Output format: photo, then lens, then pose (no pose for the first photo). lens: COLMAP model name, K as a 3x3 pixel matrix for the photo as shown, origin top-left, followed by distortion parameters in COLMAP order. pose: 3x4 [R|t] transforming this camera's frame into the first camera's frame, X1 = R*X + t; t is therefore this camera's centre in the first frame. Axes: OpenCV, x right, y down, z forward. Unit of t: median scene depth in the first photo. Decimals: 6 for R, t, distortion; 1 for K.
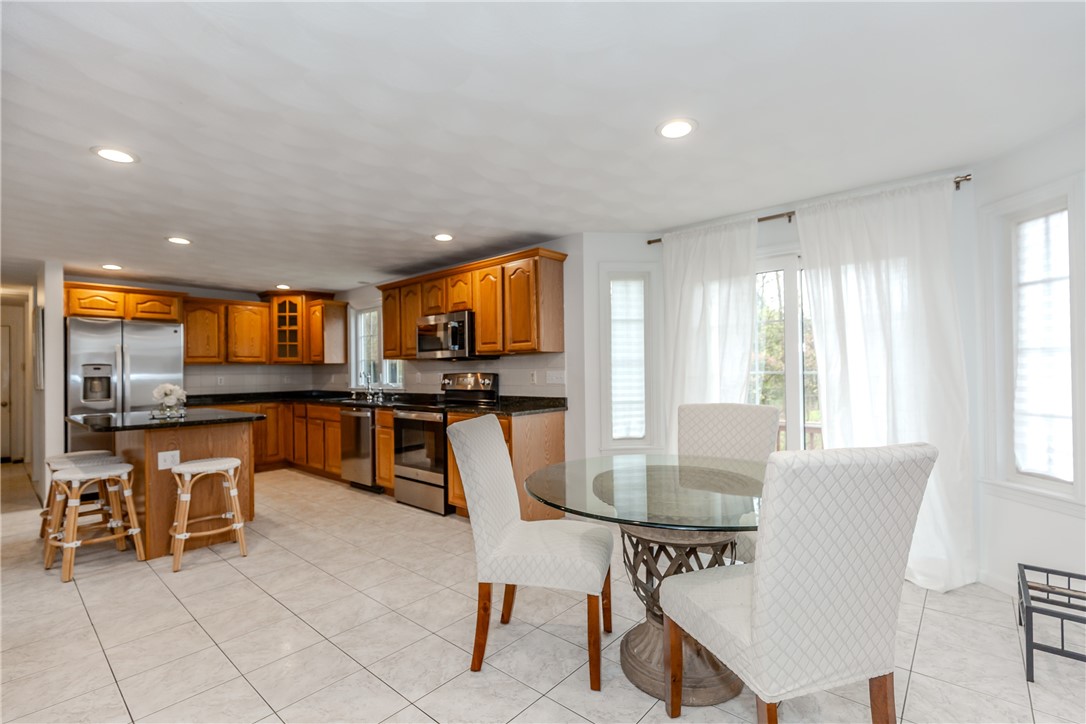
lens RADIAL K [[485.4, 0, 545.6], [0, 485.4, 366.9], [0, 0, 1]] dist [-0.001995, -0.000454]
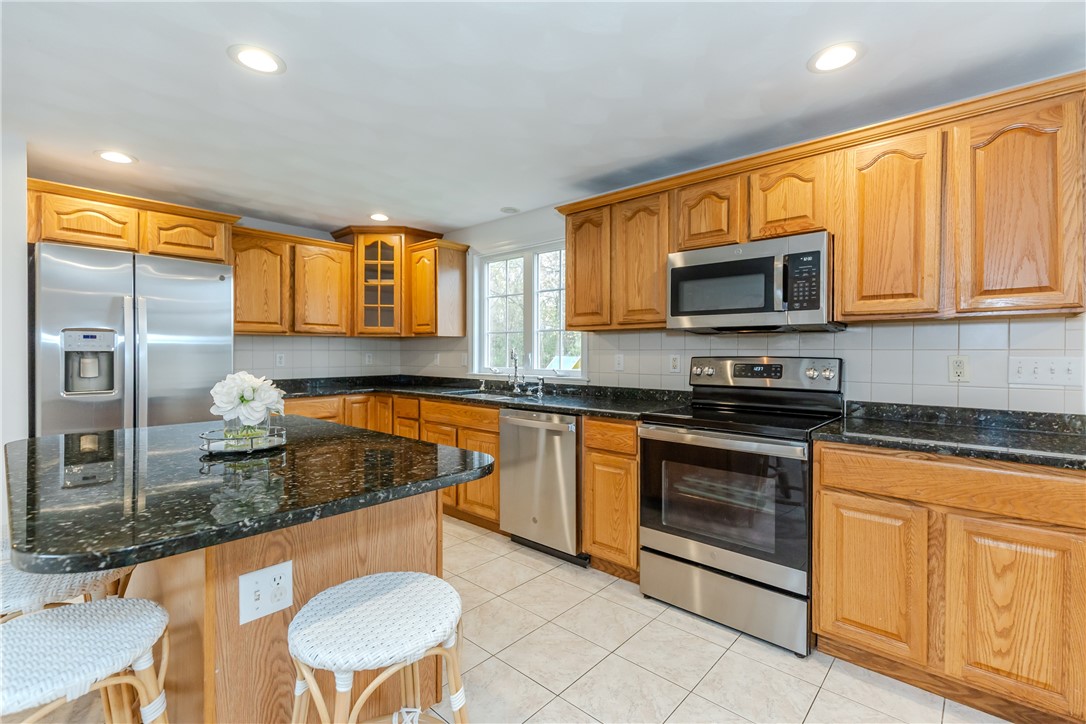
lens RADIAL K [[485.7, 0, 544.5], [0, 485.7, 354.3], [0, 0, 1]] dist [0.003548, -0.000408]
pose [[0.999750, 0.017167, -0.014316, -0.381131], [-0.016941, 0.999732, 0.015759, 0.005810], [0.014582, -0.015512, 0.999773, 0.432398]]
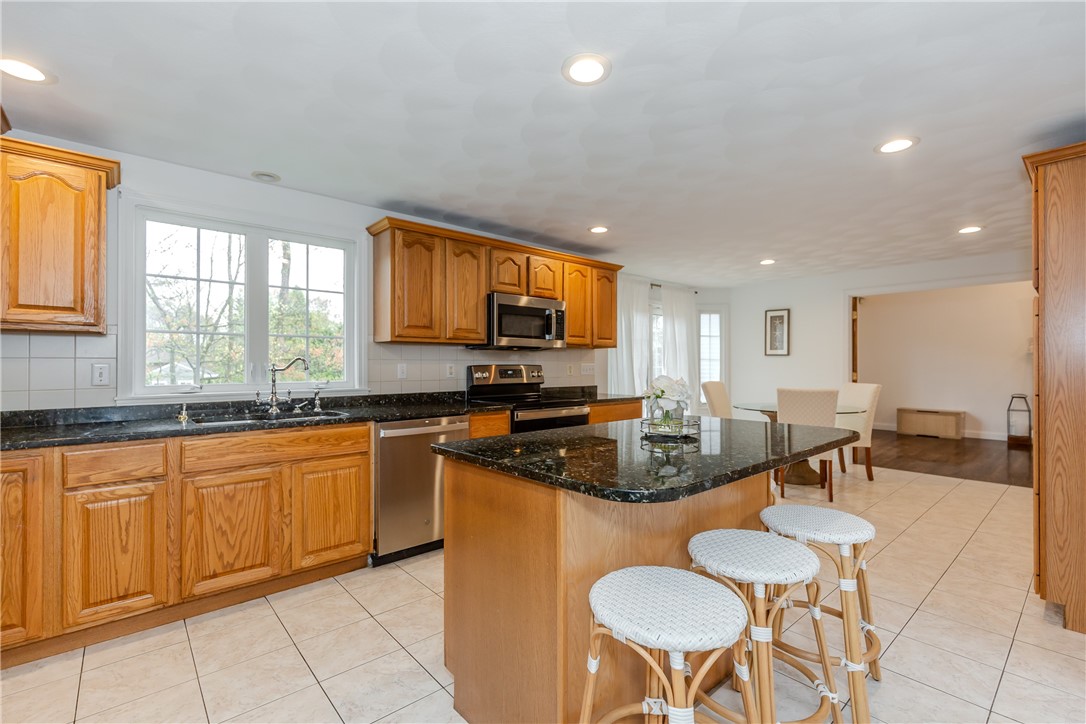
lens RADIAL K [[484.4, 0, 547.6], [0, 484.4, 362.0], [0, 0, 1]] dist [0.003105, -0.000347]
pose [[0.129521, 0.019431, 0.991386, -0.982892], [-0.012703, 0.999758, -0.017935, 0.022023], [-0.991495, -0.010271, 0.129737, 0.786667]]
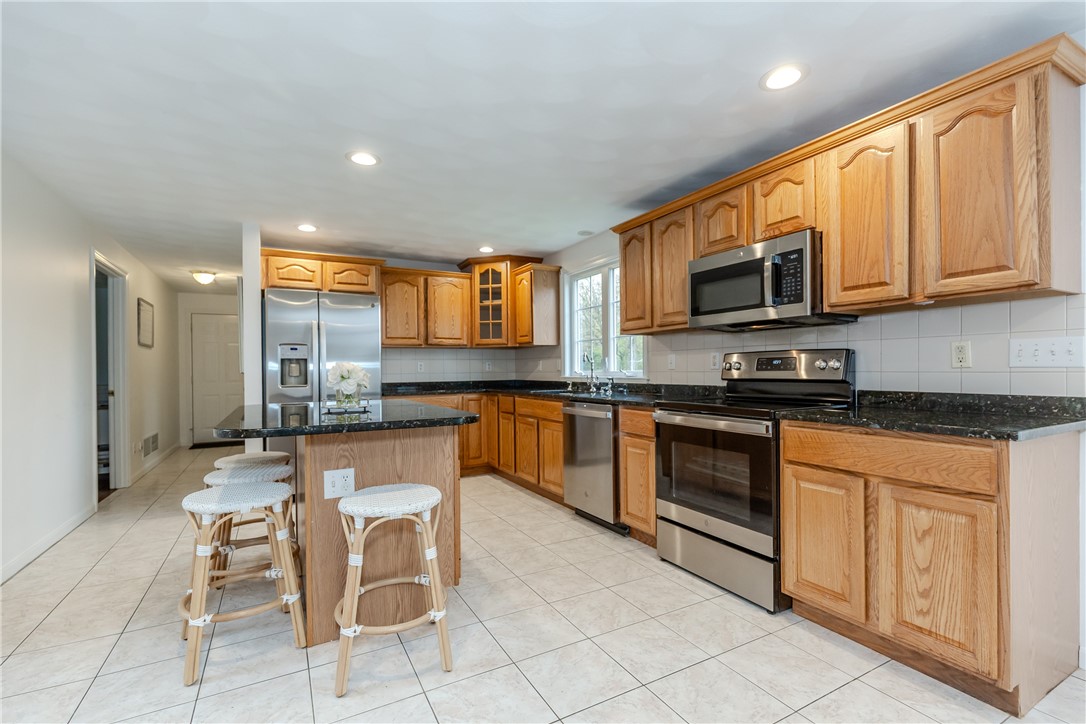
lens RADIAL K [[484.2, 0, 543.9], [0, 484.2, 370.8], [0, 0, 1]] dist [0.003669, -0.000017]
pose [[0.938936, 0.006580, -0.344028, -0.217502], [-0.000581, 0.999846, 0.017537, 0.026147], [0.344090, -0.016266, 0.938796, 0.345278]]
